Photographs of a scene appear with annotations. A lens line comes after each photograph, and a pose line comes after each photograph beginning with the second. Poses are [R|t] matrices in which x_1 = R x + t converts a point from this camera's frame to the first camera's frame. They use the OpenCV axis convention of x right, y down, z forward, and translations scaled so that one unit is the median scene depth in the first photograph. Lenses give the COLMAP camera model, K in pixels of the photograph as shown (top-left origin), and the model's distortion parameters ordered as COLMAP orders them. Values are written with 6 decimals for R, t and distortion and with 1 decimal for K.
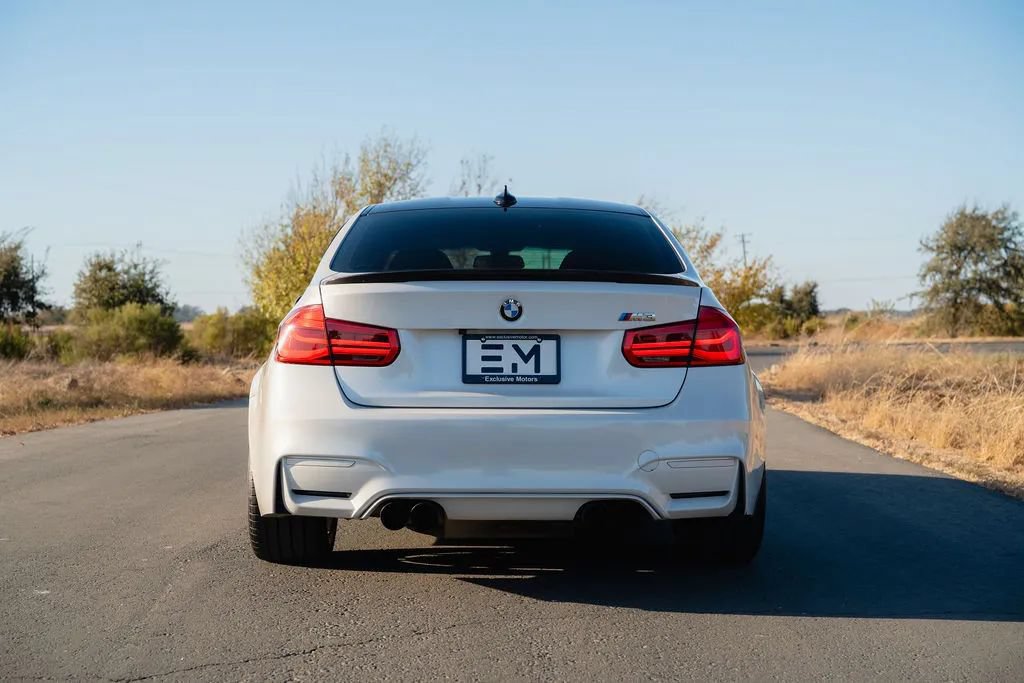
lens RADIAL K [[1410.0, 0, 474.8], [0, 1410.0, 340.7], [0, 0, 1]] dist [0.012612, 0.014716]
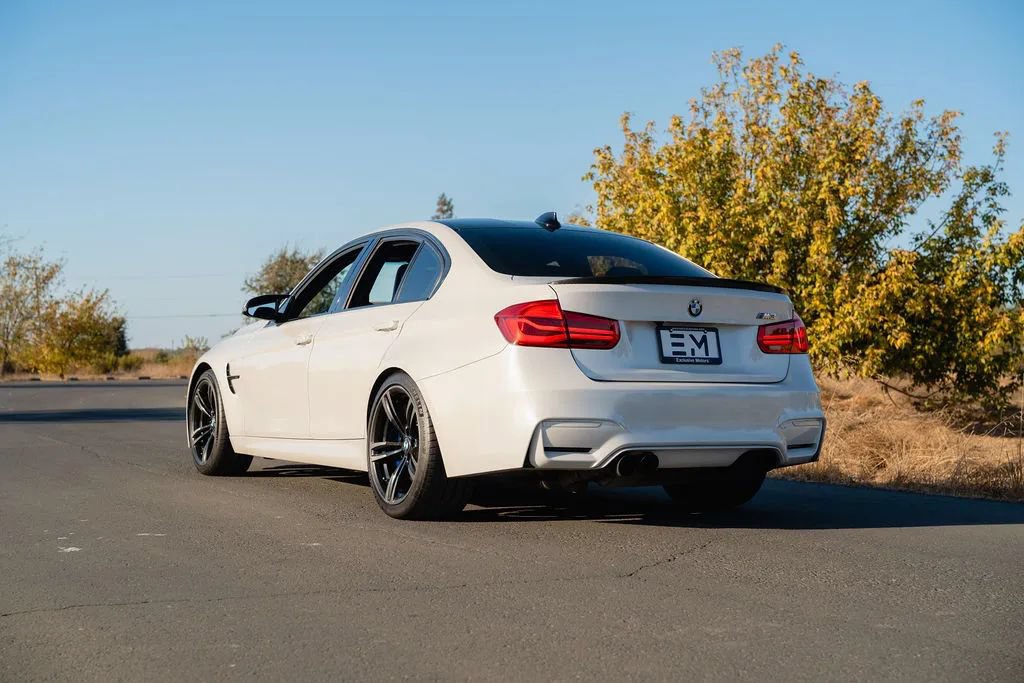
lens RADIAL K [[1410.0, 0, 474.8], [0, 1410.0, 340.7], [0, 0, 1]] dist [0.012612, 0.014716]
pose [[0.880410, 0.020755, 0.473758, -0.776155], [-0.008452, 0.999570, -0.028084, 0.047384], [-0.474137, 0.020722, 0.880207, -0.067486]]
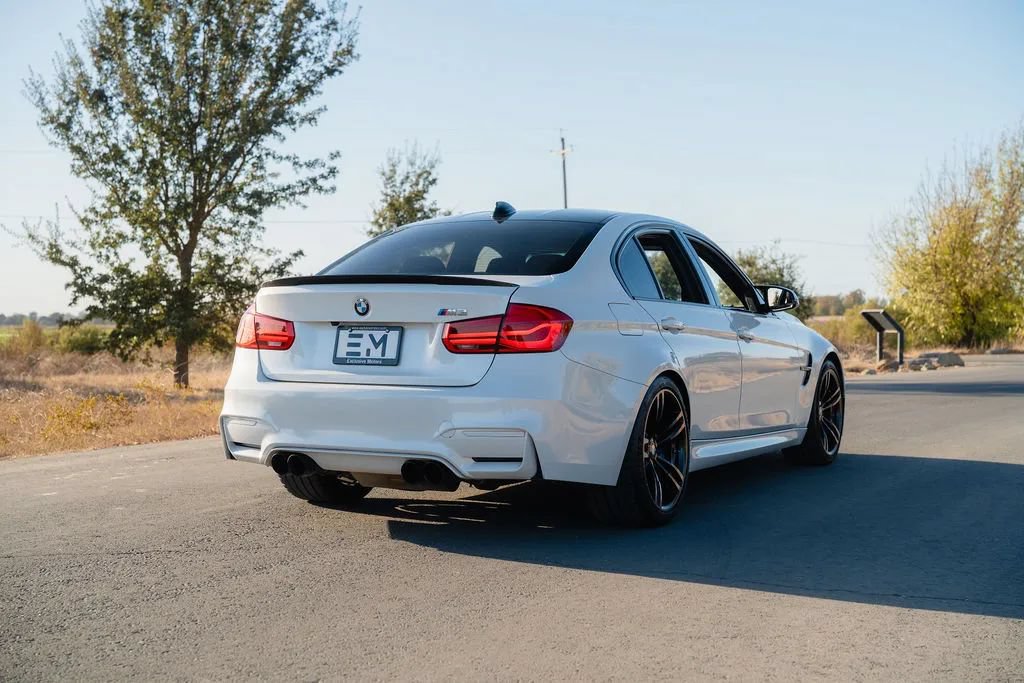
lens RADIAL K [[1340.9, 0, 512.0], [0, 1340.9, 341.5], [0, 0, 1]] dist [0.006366, 0.014812]
pose [[0.892903, 0.008896, -0.450161, 0.682285], [-0.005437, 0.999945, 0.008977, -0.002076], [0.450216, -0.005568, 0.892902, -0.015867]]
